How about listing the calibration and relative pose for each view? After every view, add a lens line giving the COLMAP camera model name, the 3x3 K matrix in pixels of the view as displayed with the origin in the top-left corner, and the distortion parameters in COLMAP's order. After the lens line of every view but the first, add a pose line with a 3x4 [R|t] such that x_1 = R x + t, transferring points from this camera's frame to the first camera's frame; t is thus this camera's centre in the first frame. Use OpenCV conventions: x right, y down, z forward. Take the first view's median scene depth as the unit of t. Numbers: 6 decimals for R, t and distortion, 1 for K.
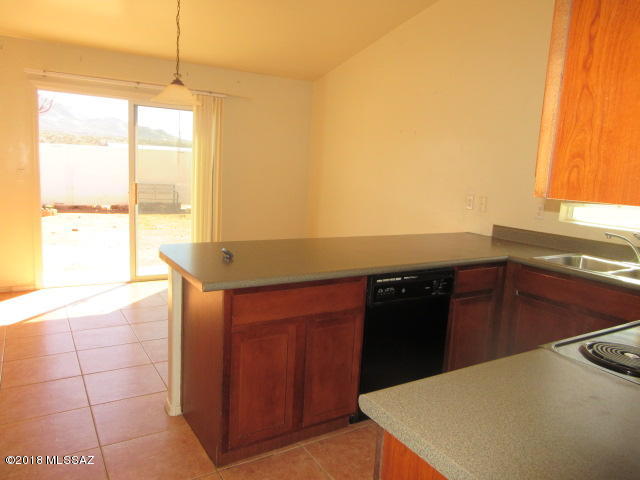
lens RADIAL K [[476.2, 0, 321.1], [0, 476.2, 239.3], [0, 0, 1]] dist [-0.005307, 0.000818]
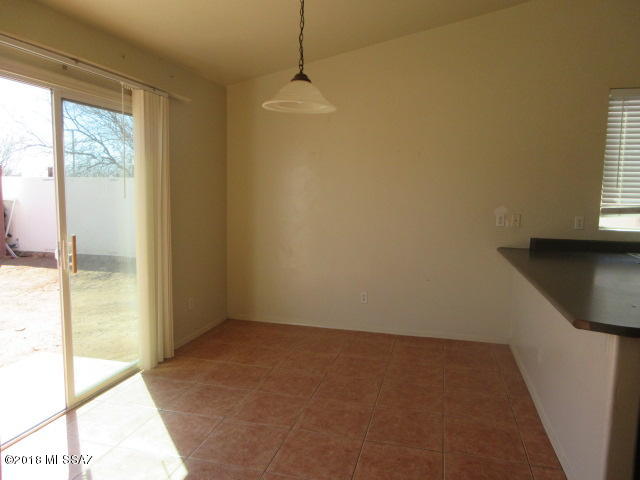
lens RADIAL K [[476.2, 0, 319.8], [0, 476.2, 241.4], [0, 0, 1]] dist [-0.005307, 0.000818]
pose [[0.710171, -0.115544, 0.694483, -0.768567], [0.129179, 0.991079, 0.032792, -0.122942], [-0.692076, 0.066425, 0.718762, 0.521763]]
